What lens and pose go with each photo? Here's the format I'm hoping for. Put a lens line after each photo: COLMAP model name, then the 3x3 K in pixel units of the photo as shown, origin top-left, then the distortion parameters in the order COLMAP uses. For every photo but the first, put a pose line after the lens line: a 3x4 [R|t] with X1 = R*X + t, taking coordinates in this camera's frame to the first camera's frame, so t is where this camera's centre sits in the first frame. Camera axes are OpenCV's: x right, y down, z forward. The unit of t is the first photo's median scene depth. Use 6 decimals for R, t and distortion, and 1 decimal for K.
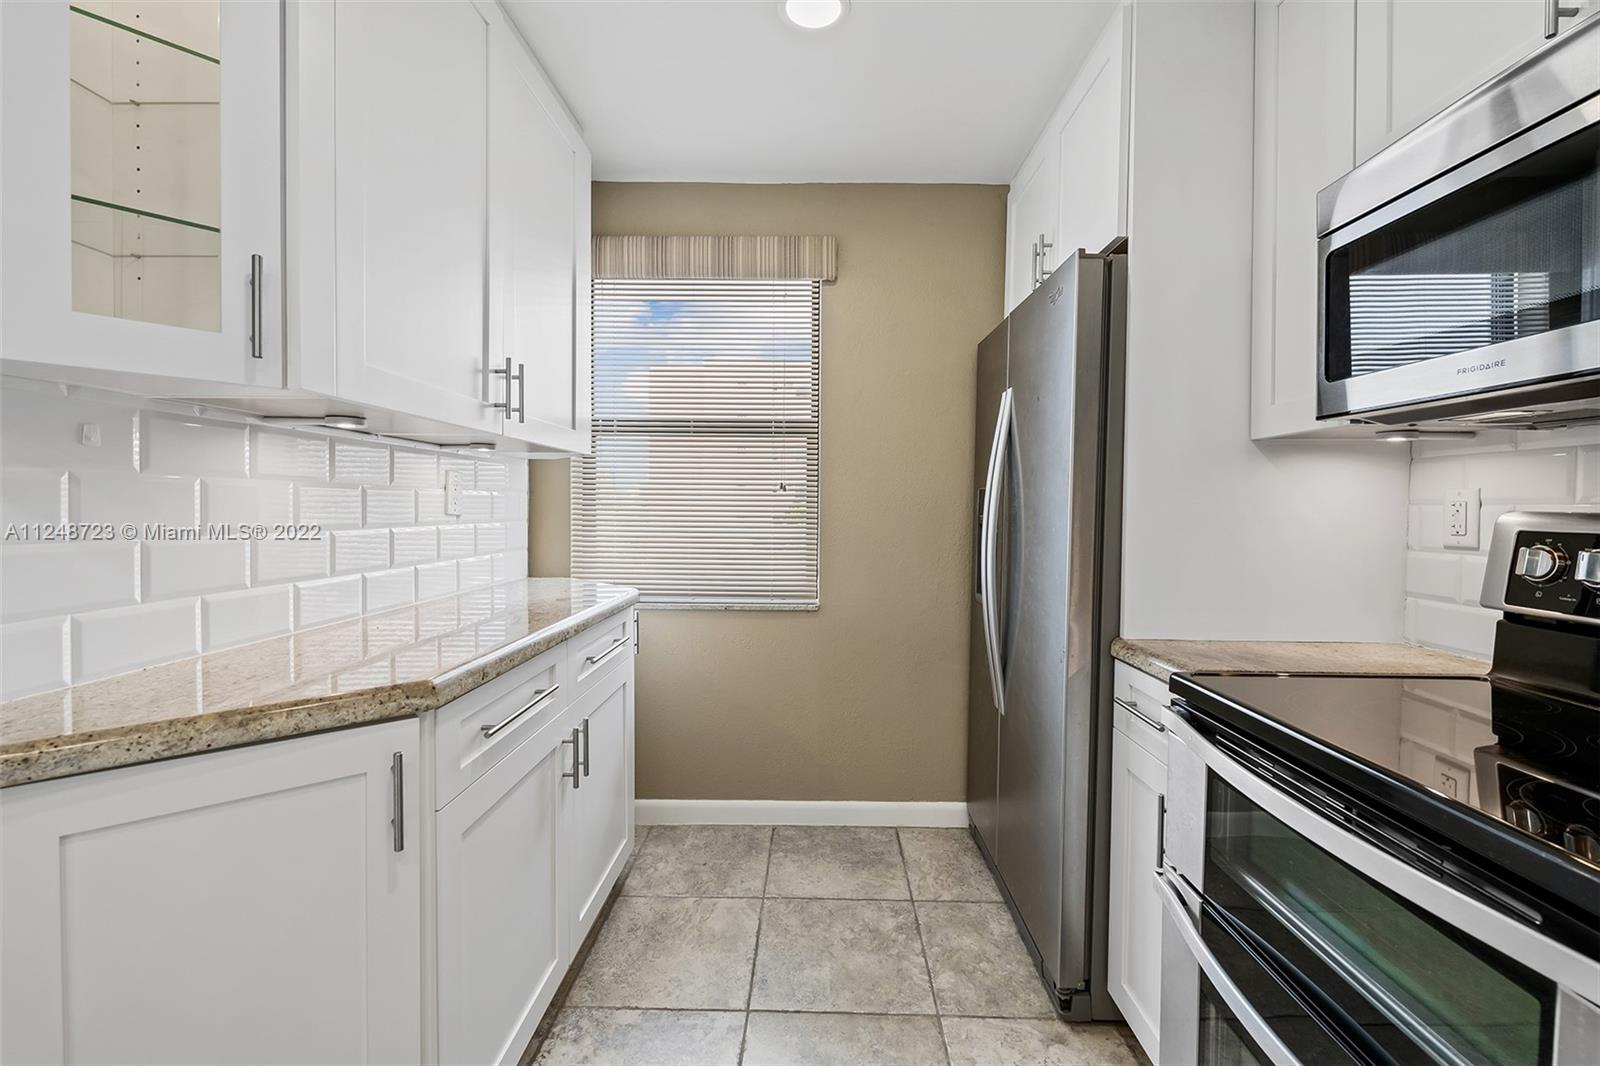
lens RADIAL K [[678.6, 0, 805.9], [0, 678.6, 517.7], [0, 0, 1]] dist [0.000881, 0.000181]
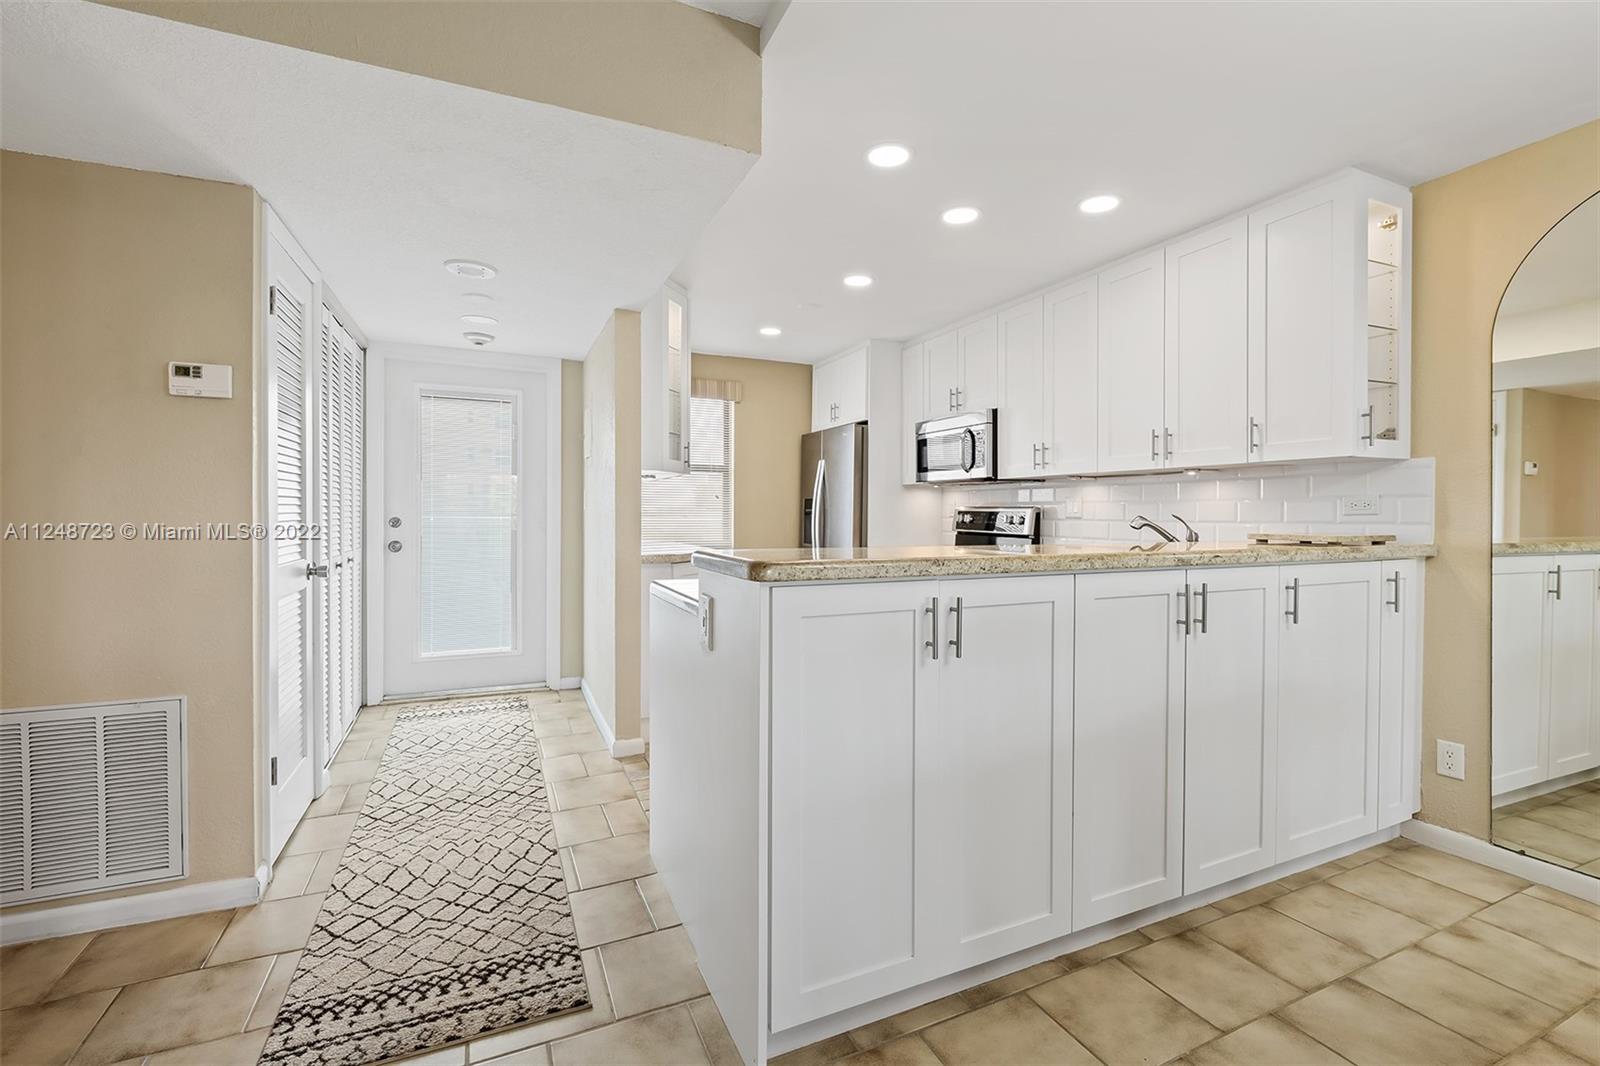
lens RADIAL K [[686.5, 0, 804.8], [0, 686.5, 522.8], [0, 0, 1]] dist [0.001910, -0.003065]
pose [[0.905297, 0.002796, 0.424769, -1.137528], [-0.000043, 0.999979, -0.006490, 0.087747], [-0.424779, 0.005856, 0.905278, -1.741991]]
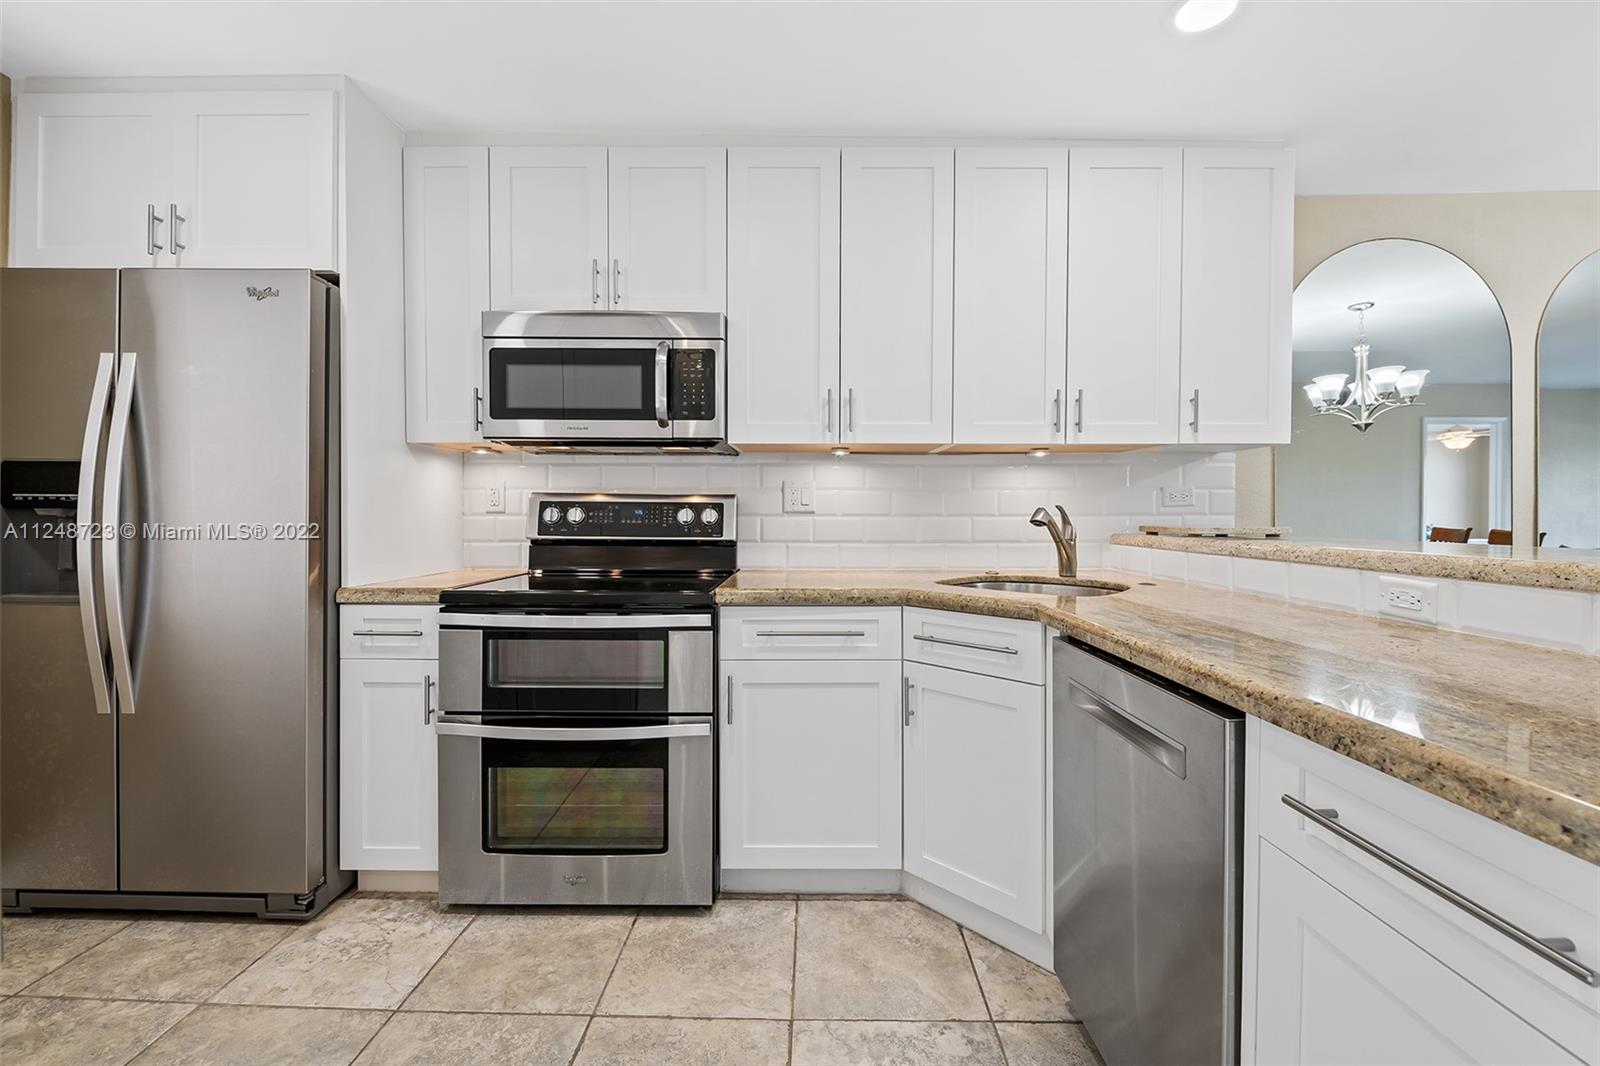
lens RADIAL K [[678.6, 0, 805.9], [0, 678.6, 517.7], [0, 0, 1]] dist [0.000881, 0.000181]
pose [[-0.027067, -0.005089, 0.999621, -0.816445], [0.020284, 0.999778, 0.005639, 0.056990], [-0.999428, 0.020429, -0.026958, 0.159980]]
